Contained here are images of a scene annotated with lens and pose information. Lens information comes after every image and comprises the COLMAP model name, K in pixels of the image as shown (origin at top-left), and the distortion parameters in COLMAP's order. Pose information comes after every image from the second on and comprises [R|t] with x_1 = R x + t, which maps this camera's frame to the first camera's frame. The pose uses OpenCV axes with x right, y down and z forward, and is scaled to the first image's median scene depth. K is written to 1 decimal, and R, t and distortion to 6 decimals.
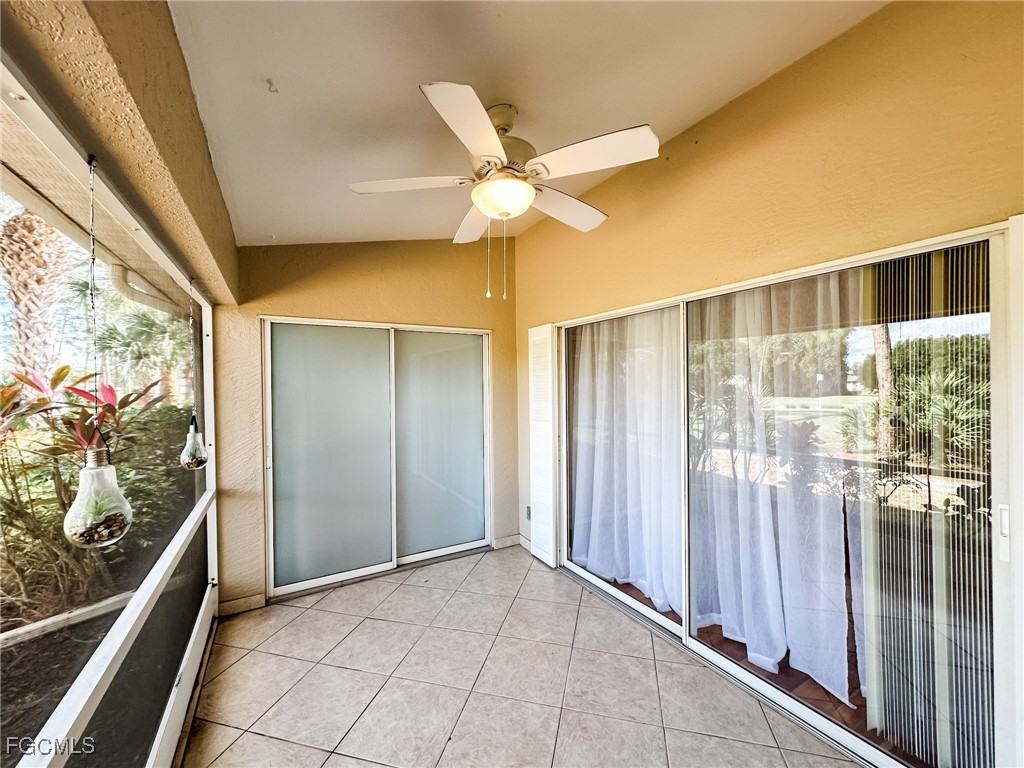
lens RADIAL K [[407.9, 0, 512.0], [0, 407.9, 384.0], [0, 0, 1]] dist [-0.001810, 0.000929]
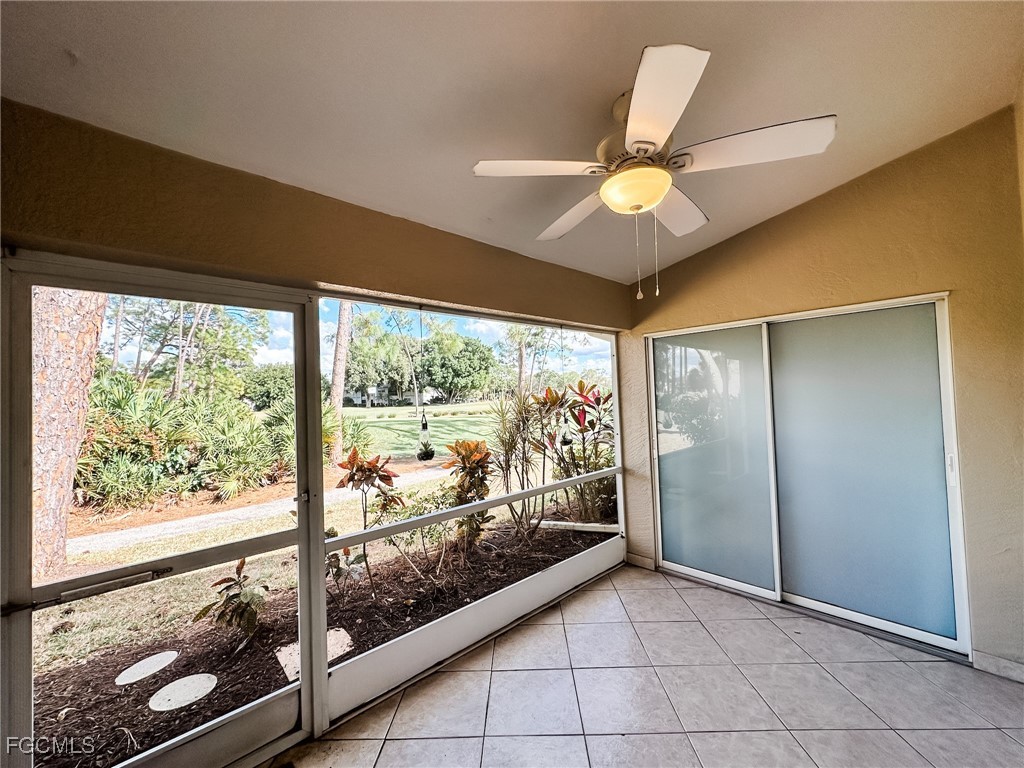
lens RADIAL K [[407.9, 0, 512.0], [0, 407.9, 384.0], [0, 0, 1]] dist [-0.001810, 0.000929]
pose [[0.226951, -0.026578, -0.973544, 0.473065], [0.026156, 0.999433, -0.021187, -0.000654], [0.973555, -0.020656, 0.227517, 0.297417]]
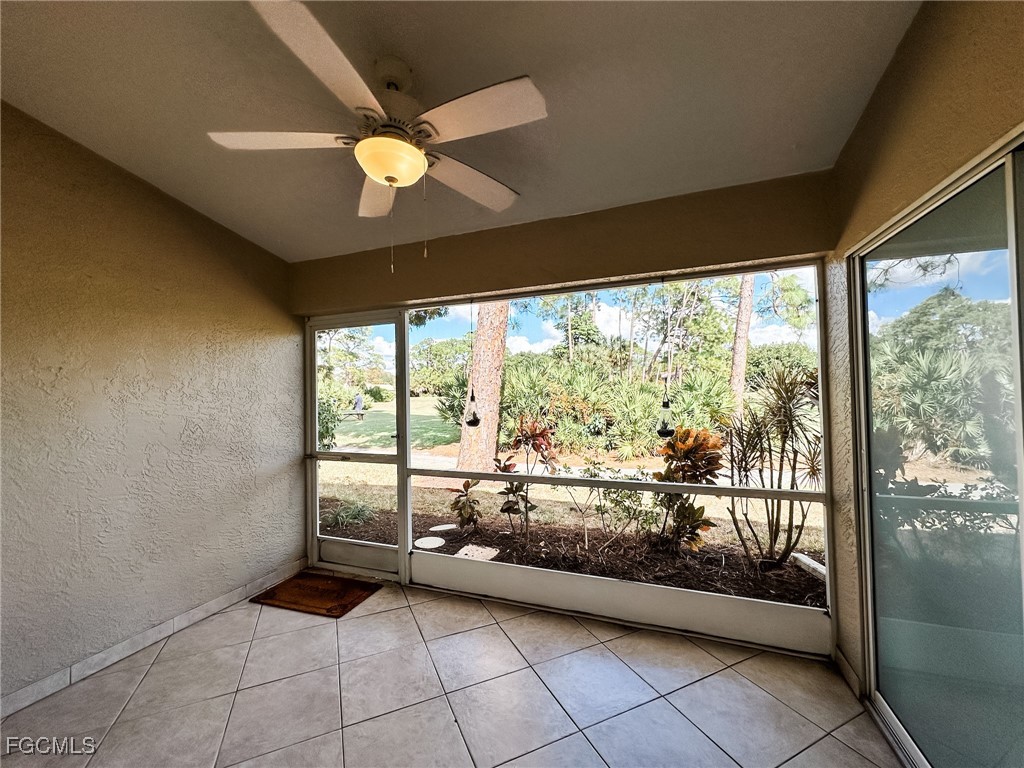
lens RADIAL K [[407.9, 0, 512.0], [0, 407.9, 384.0], [0, 0, 1]] dist [-0.001810, 0.000929]
pose [[-0.775339, 0.015140, -0.631364, 0.209396], [0.024754, 0.999673, -0.006427, 0.032943], [0.631060, -0.020612, -0.775460, 1.092822]]
